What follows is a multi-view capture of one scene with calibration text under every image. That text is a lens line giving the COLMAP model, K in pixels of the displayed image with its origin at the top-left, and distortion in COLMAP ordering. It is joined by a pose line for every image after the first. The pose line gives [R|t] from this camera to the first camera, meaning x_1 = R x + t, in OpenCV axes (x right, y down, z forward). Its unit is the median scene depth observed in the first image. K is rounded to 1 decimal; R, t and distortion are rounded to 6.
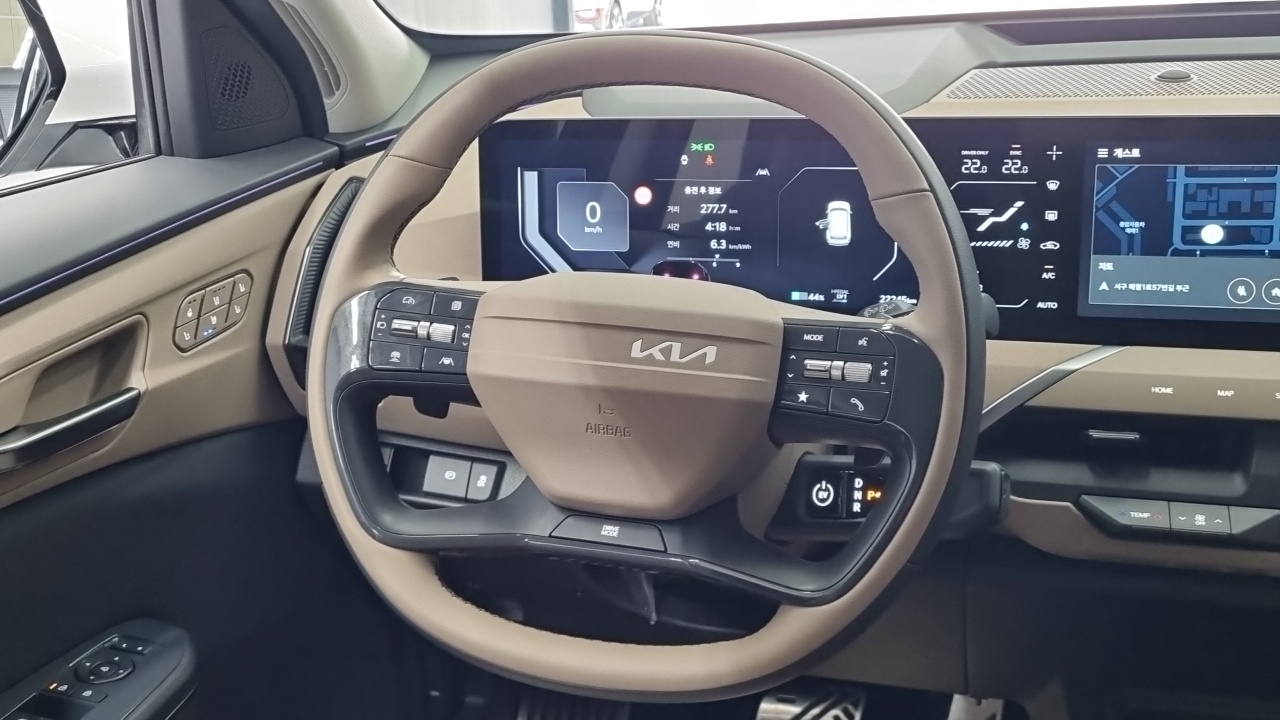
lens RADIAL K [[1296.0, 0, 640.0], [0, 1296.0, 360.0], [0, 0, 1]] dist [0.038412, -0.004153]
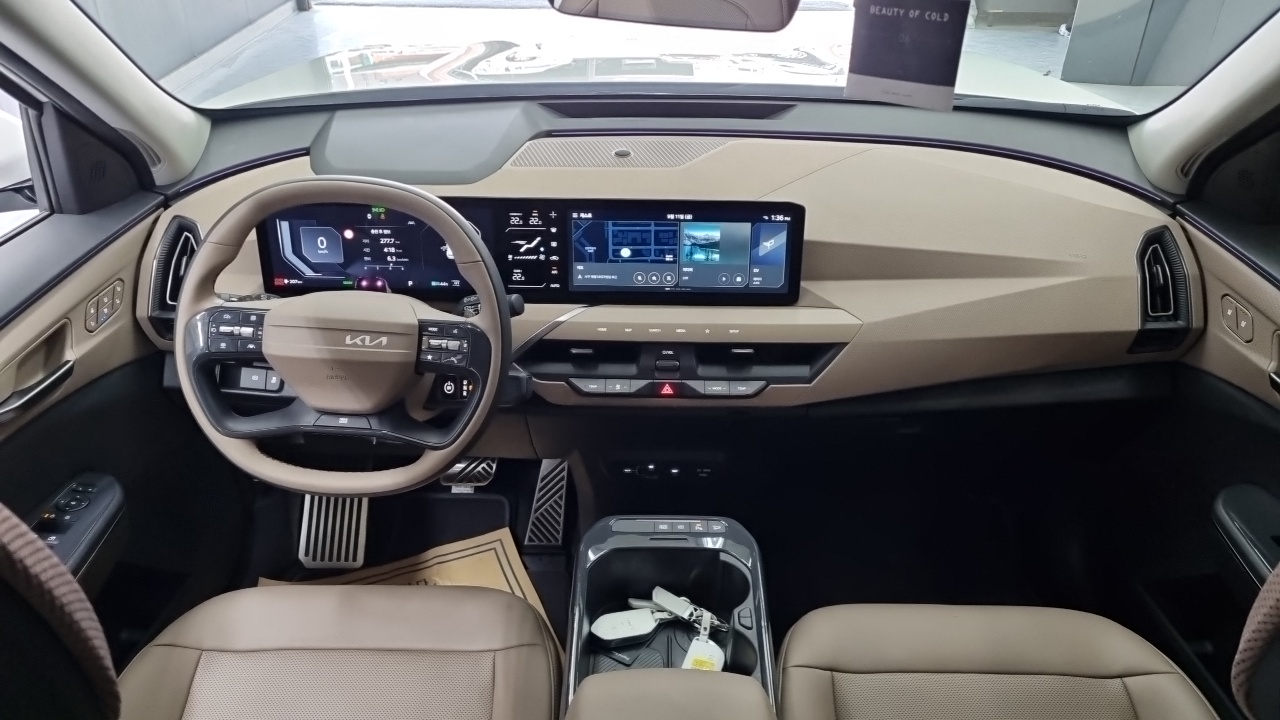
lens RADIAL K [[940.7, 0, 640.0], [0, 940.7, 360.0], [0, 0, 1]] dist [0.034363, -0.002394]
pose [[0.965555, -0.077428, 0.248410, 0.061844], [0.025129, 0.977985, 0.207157, -0.242697], [-0.258981, -0.193779, 0.946244, -0.505077]]
